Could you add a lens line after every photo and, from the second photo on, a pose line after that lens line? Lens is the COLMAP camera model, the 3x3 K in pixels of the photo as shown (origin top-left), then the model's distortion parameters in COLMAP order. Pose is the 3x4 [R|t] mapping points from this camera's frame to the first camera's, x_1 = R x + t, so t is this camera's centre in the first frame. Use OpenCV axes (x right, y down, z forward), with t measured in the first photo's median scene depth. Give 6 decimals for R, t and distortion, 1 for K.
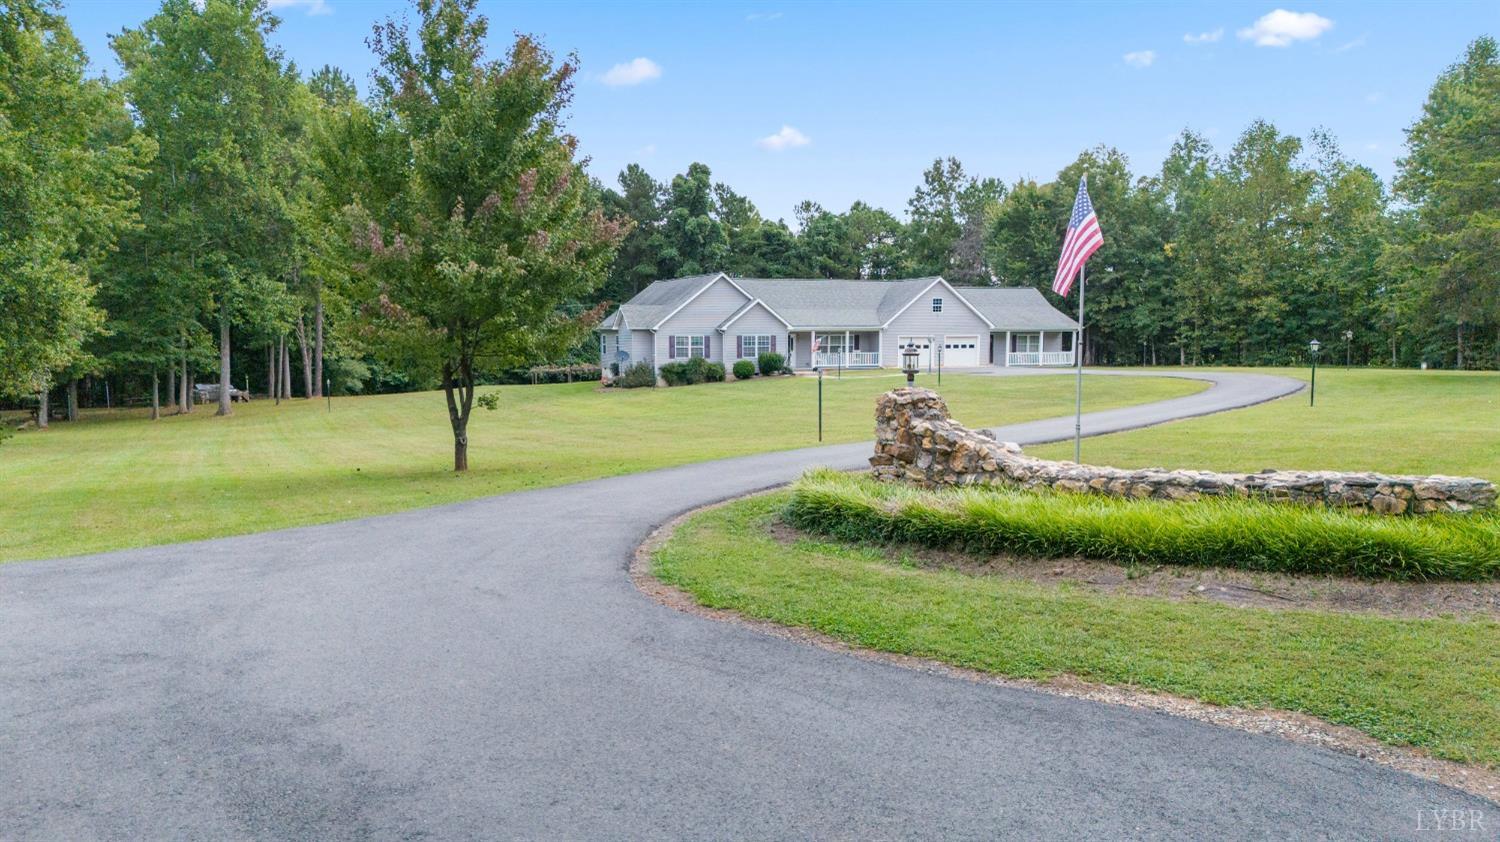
lens RADIAL K [[1086.8, 0, 750.0], [0, 1086.8, 421.0], [0, 0, 1]] dist [0.088996, -0.087703]
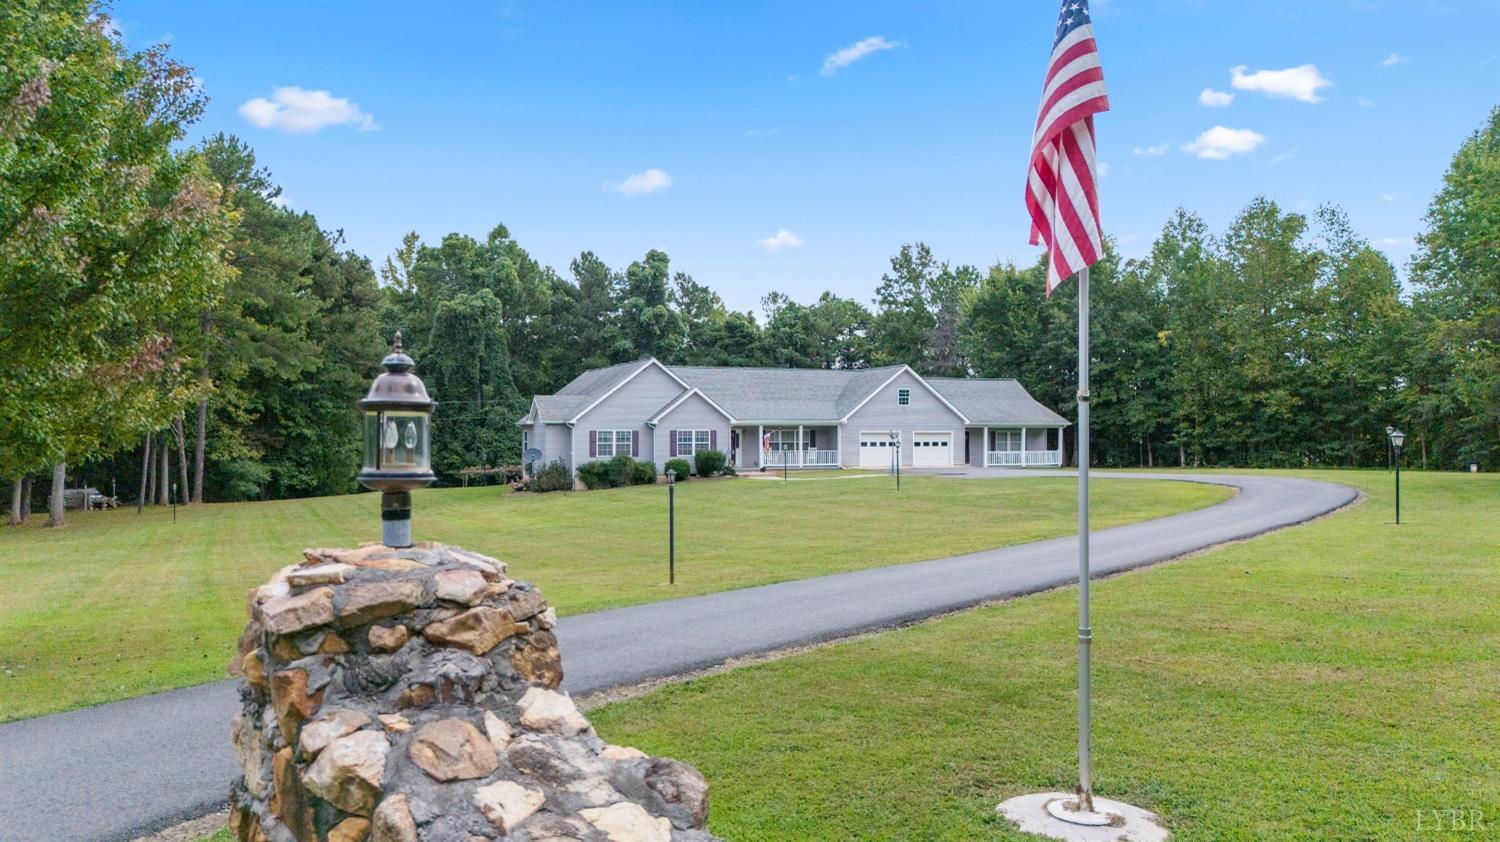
lens RADIAL K [[1081.9, 0, 750.0], [0, 1081.9, 421.0], [0, 0, 1]] dist [0.128603, -0.161033]
pose [[0.999947, 0.000274, 0.010297, 0.036253], [0.000678, 0.995731, -0.092305, -0.005877], [-0.010278, 0.092307, 0.995678, 0.123970]]
